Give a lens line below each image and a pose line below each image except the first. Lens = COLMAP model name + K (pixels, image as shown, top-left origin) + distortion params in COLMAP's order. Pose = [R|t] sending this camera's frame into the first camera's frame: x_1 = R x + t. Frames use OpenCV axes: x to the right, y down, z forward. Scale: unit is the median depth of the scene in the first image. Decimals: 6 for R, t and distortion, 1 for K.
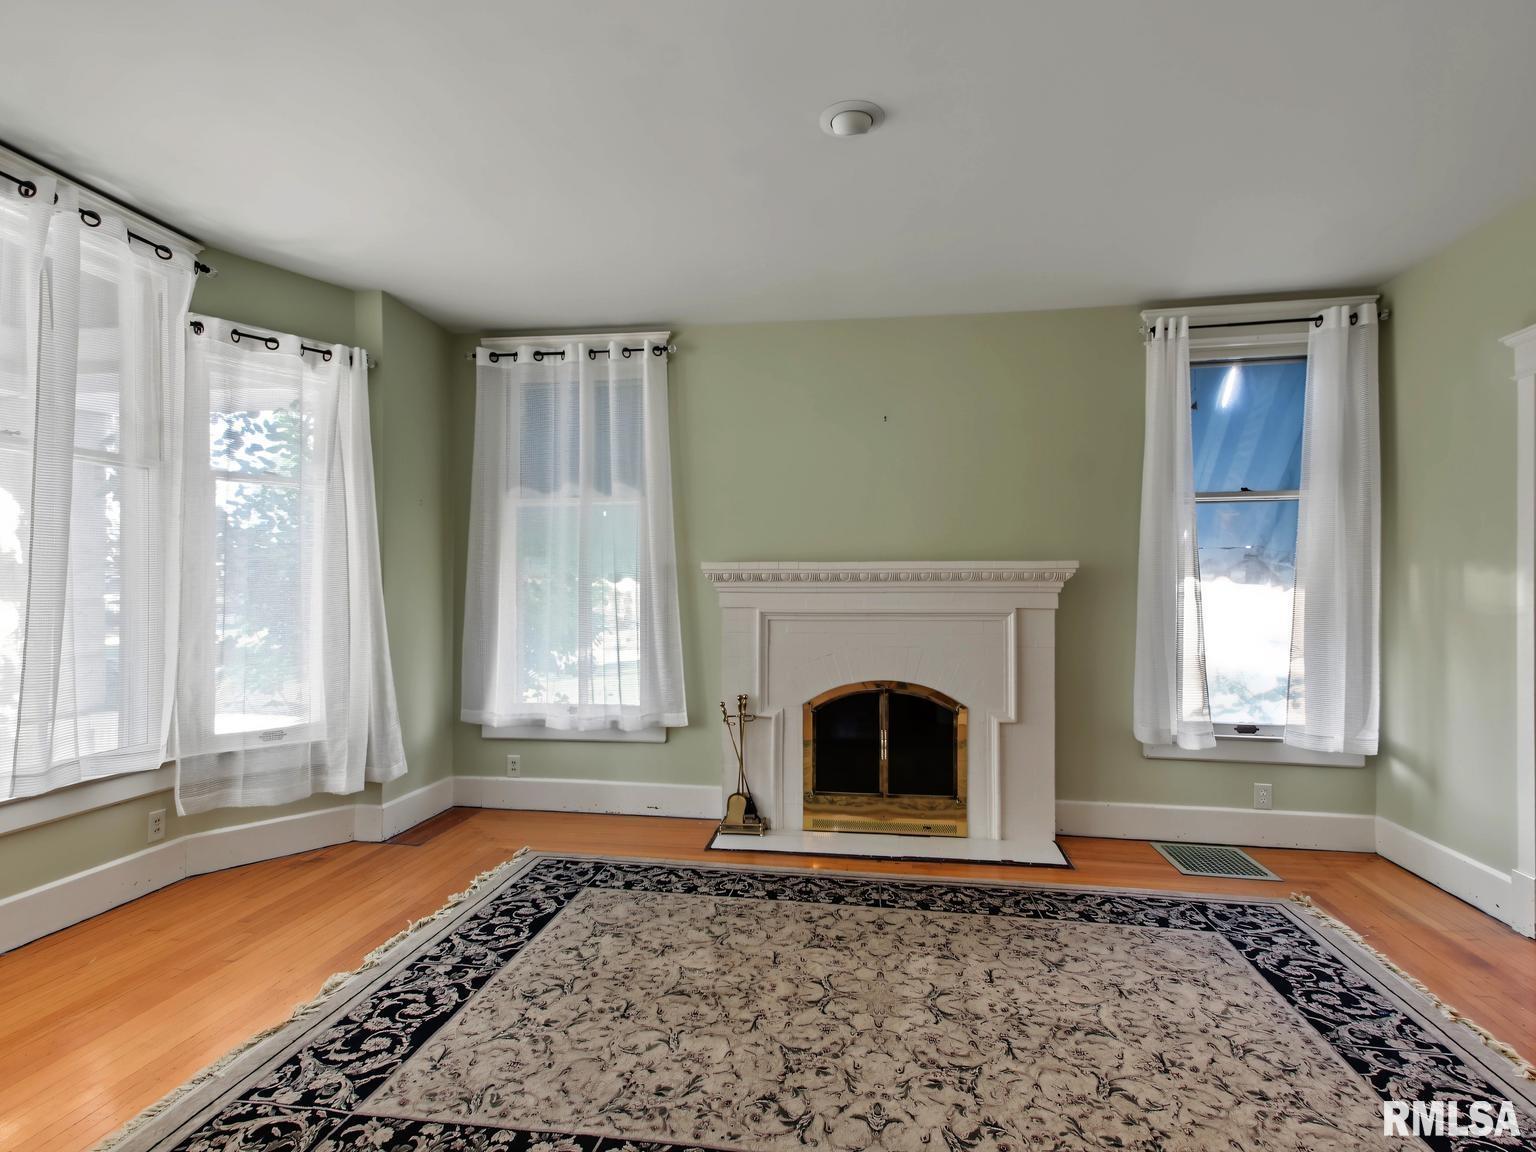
lens RADIAL K [[791.0, 0, 768.0], [0, 791.0, 576.0], [0, 0, 1]] dist [-0.001114, -0.000011]
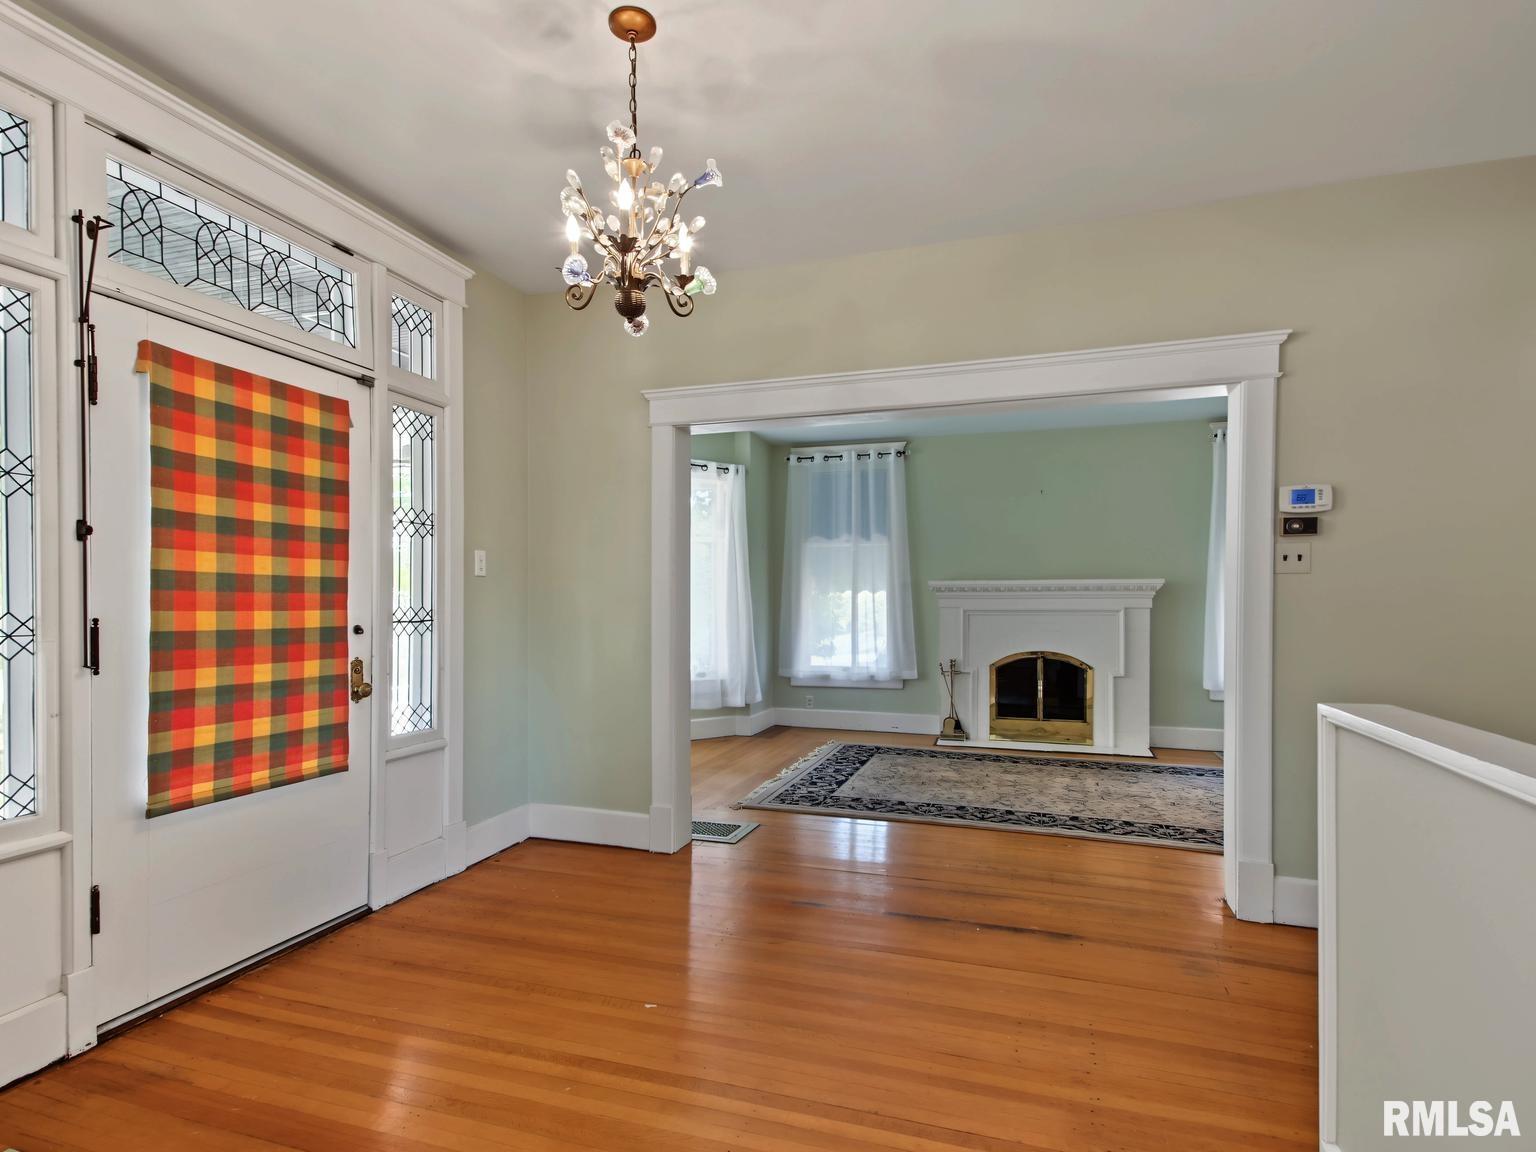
lens RADIAL K [[796.1, 0, 764.8], [0, 796.1, 611.2], [0, 0, 1]] dist [0.003360, 0.000399]
pose [[0.984533, 0.000205, -0.175198, -0.131400], [0.004555, 0.999631, 0.026767, 0.000760], [0.175139, -0.027151, 0.984169, -0.749719]]
